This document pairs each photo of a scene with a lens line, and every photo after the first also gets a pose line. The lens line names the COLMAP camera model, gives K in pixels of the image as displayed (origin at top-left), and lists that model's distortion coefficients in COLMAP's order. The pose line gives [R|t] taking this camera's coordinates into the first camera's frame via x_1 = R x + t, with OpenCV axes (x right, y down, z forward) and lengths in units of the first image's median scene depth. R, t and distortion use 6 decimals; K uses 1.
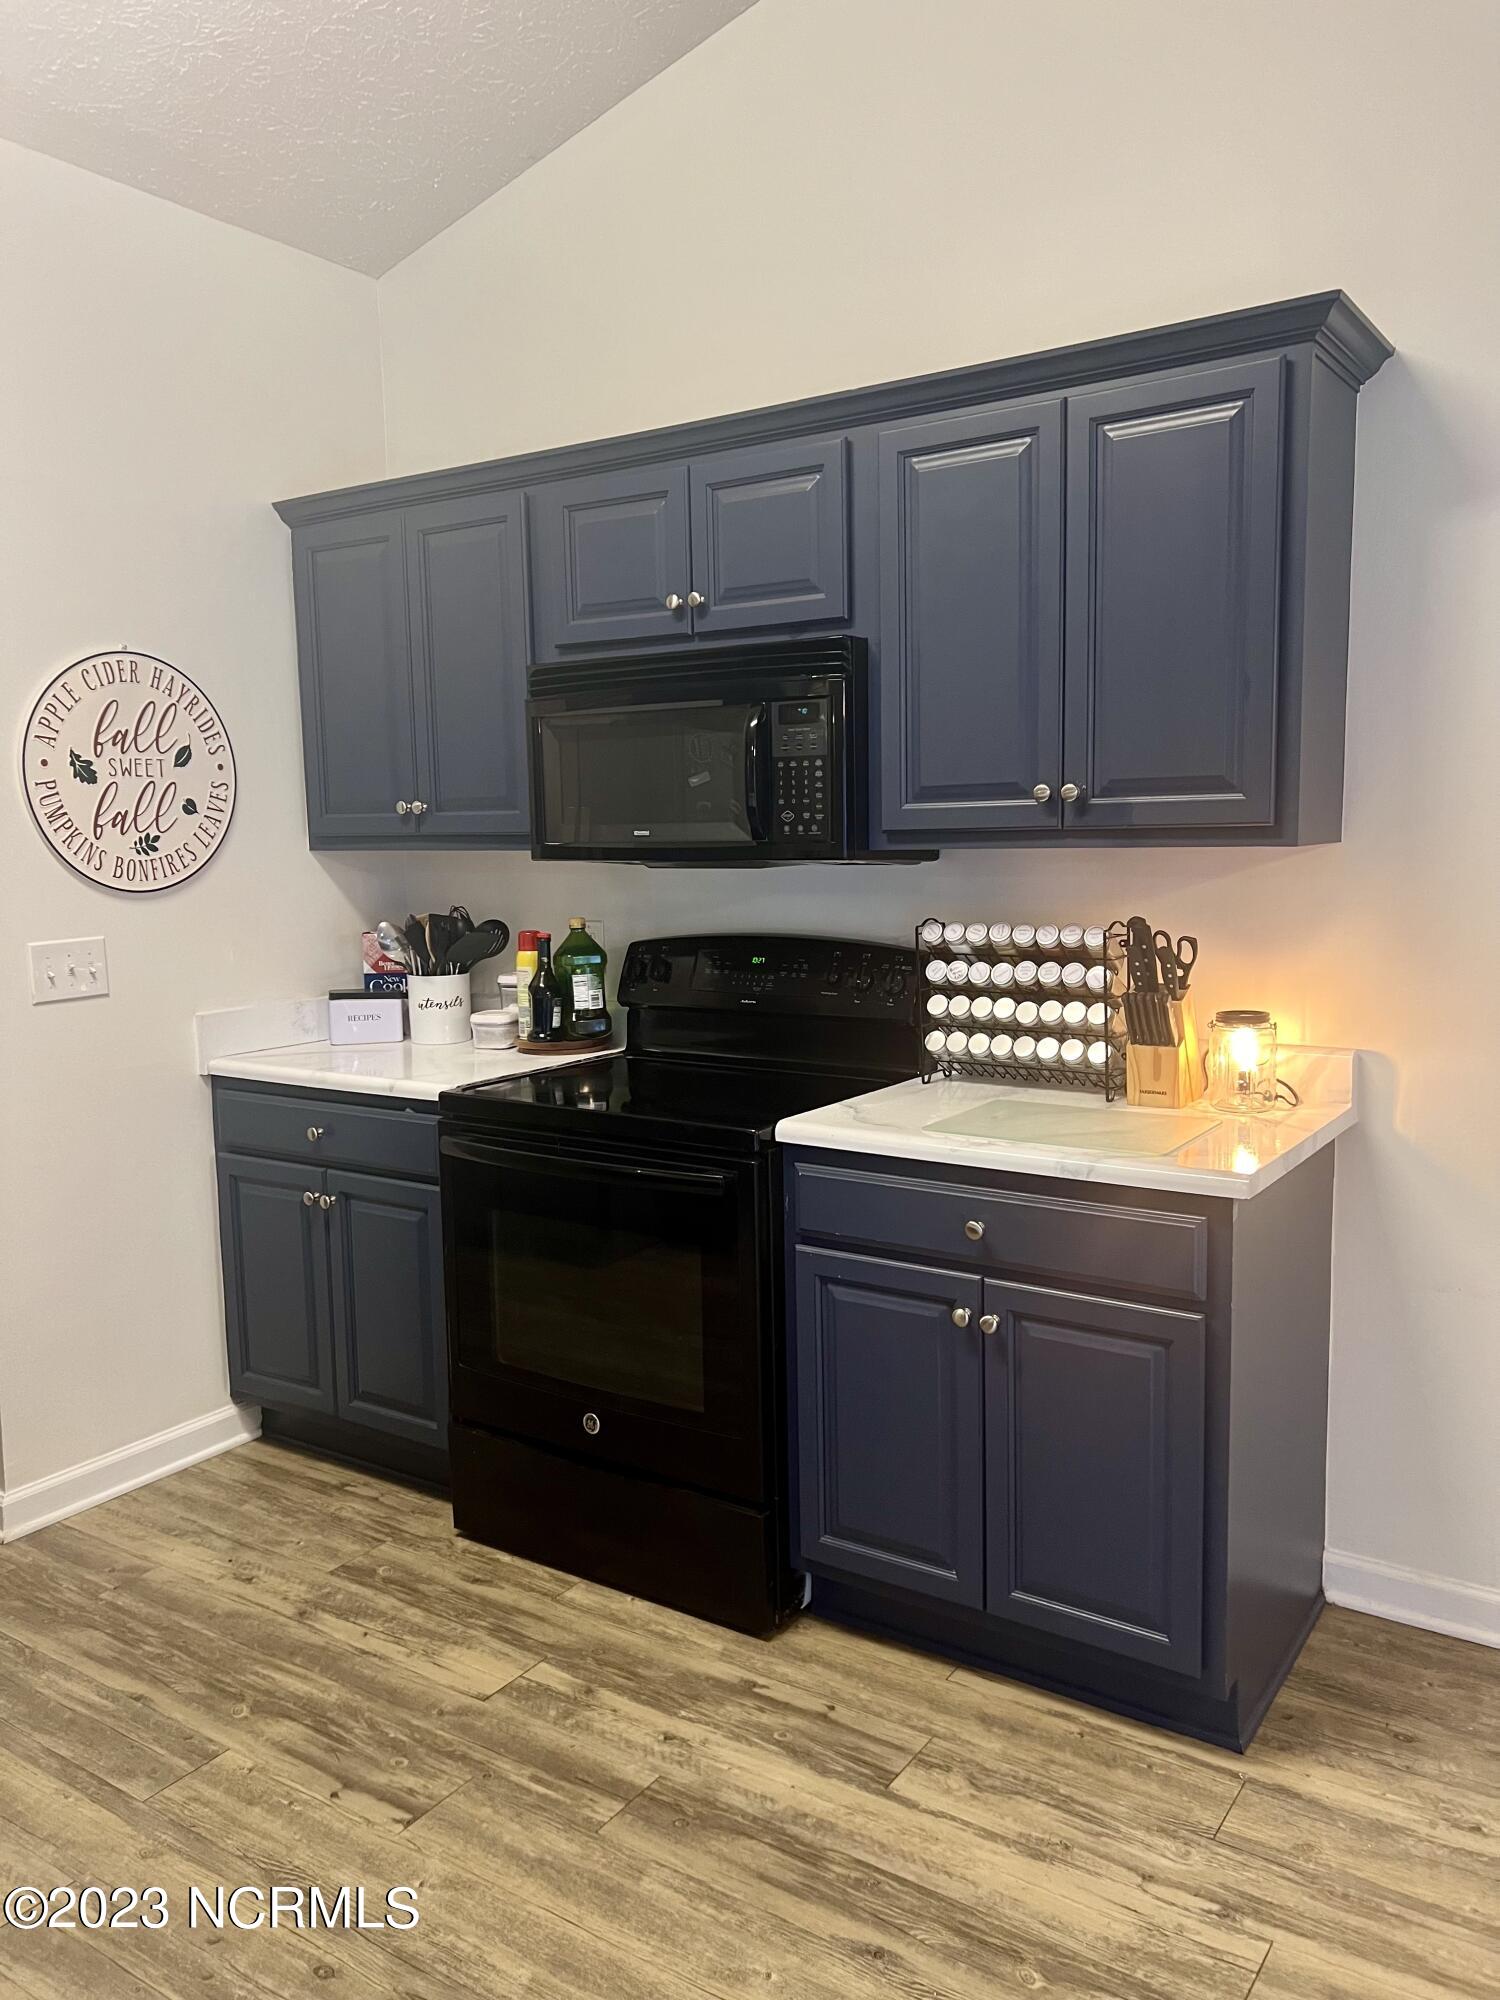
lens RADIAL K [[1514.8, 0, 744.7], [0, 1514.8, 1002.7], [0, 0, 1]] dist [0.027610, -0.021830]
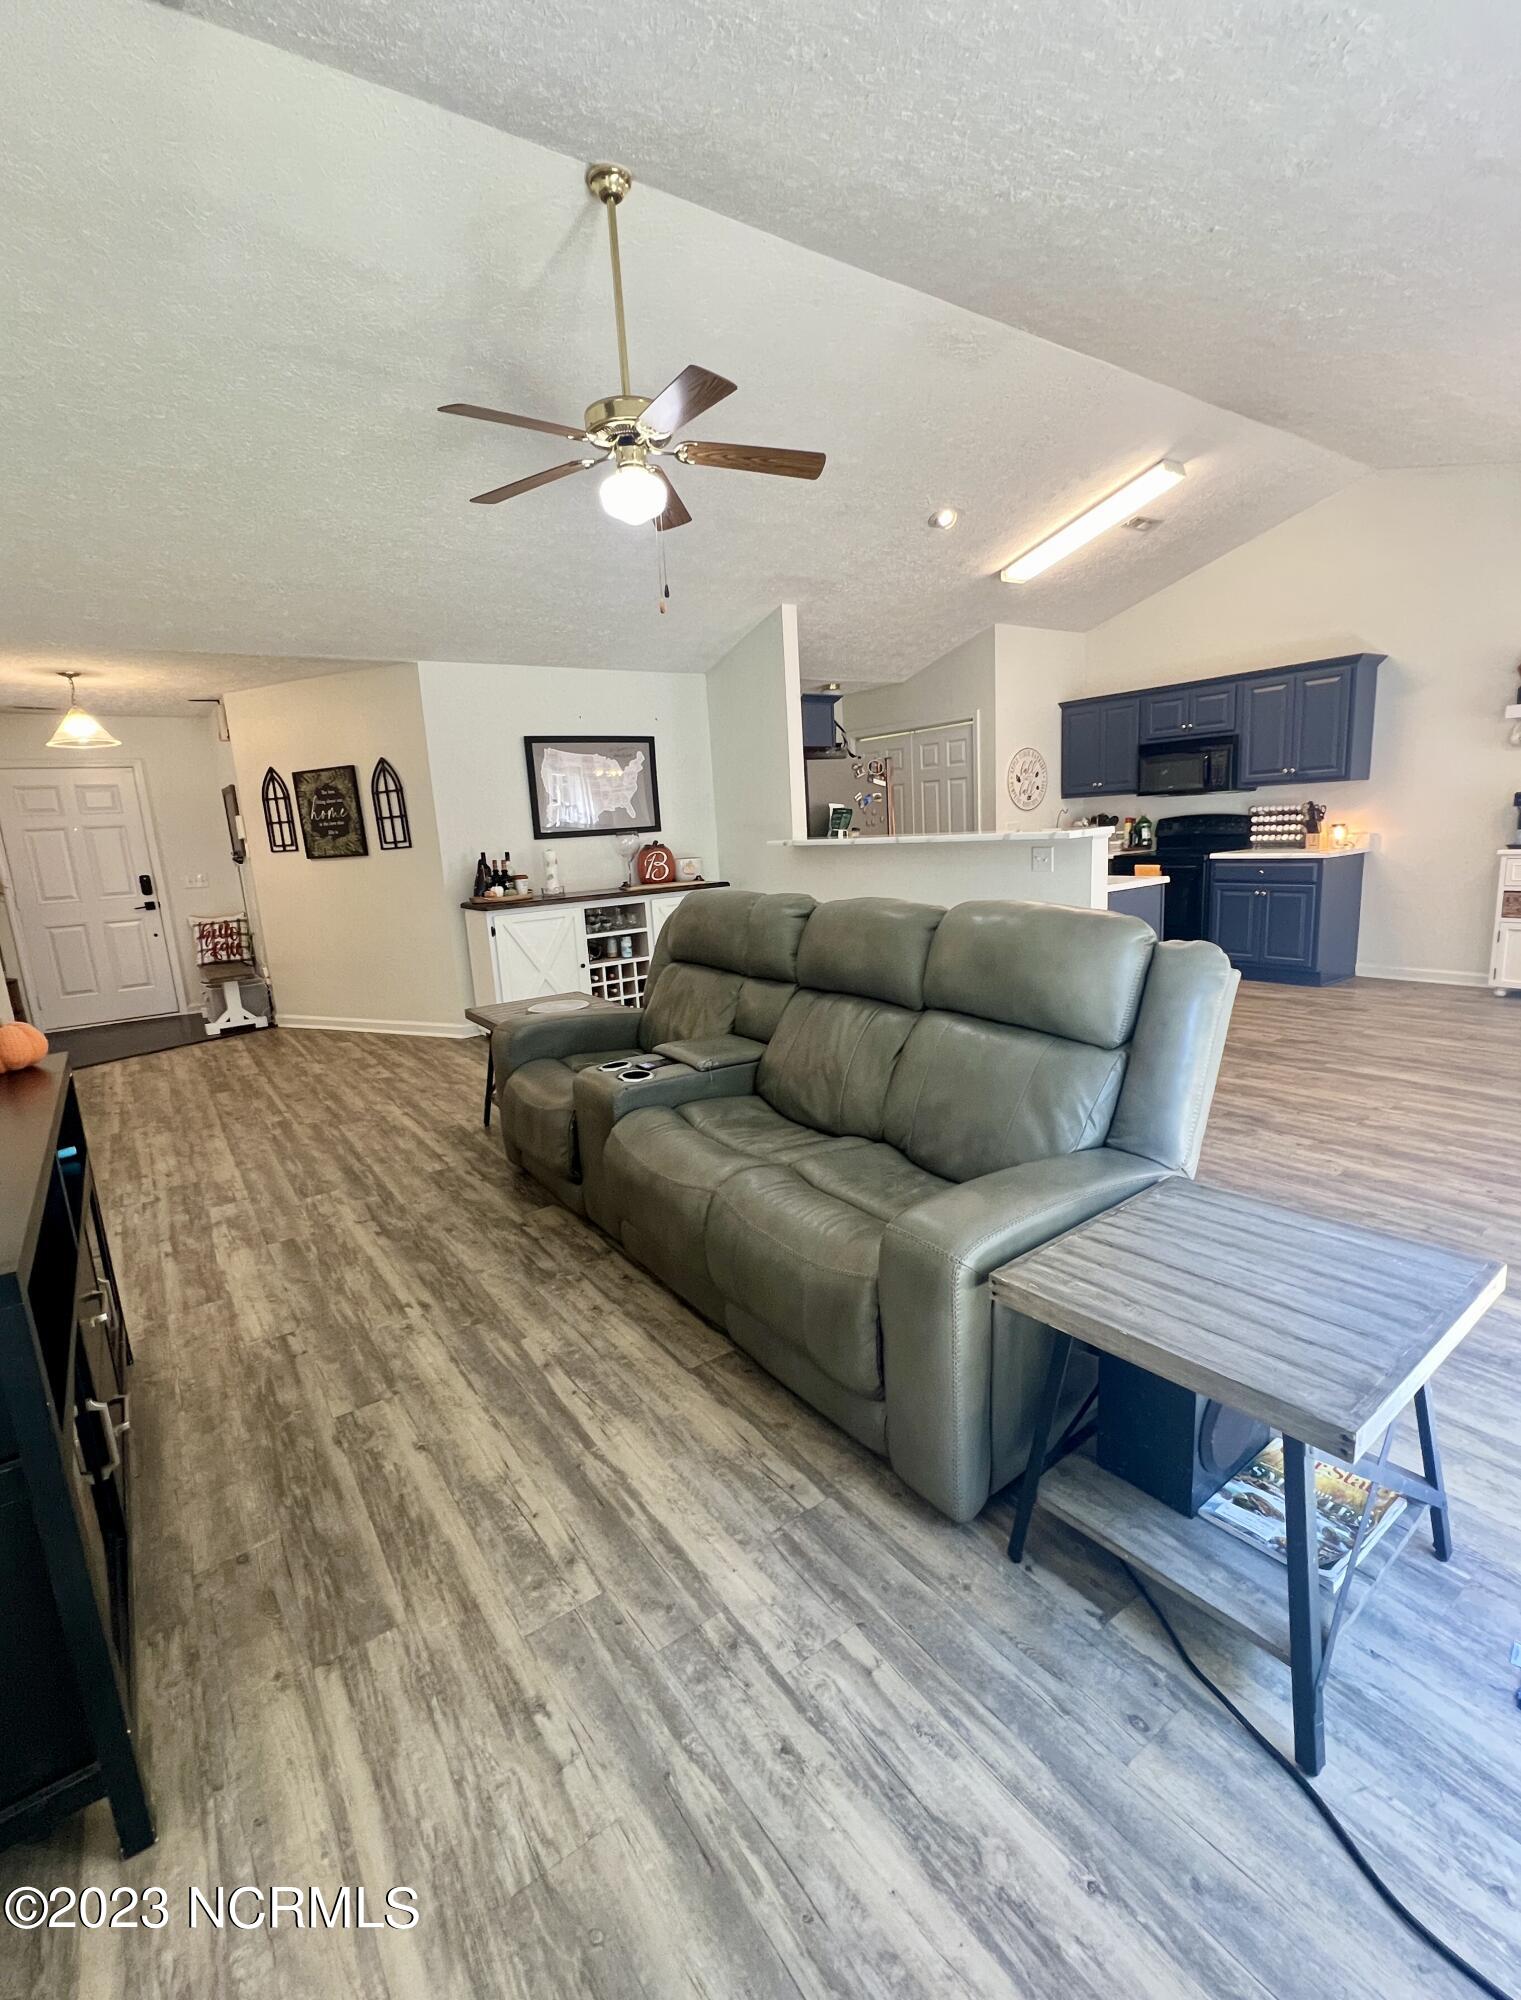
lens RADIAL K [[899.7, 0, 770.0], [0, 899.7, 999.8], [0, 0, 1]] dist [-0.001067, -0.000186]
pose [[0.937226, 0.031745, -0.347274, -0.228851], [0.001064, 0.995583, 0.093882, 0.228534], [0.348720, -0.088358, 0.933052, -1.677391]]
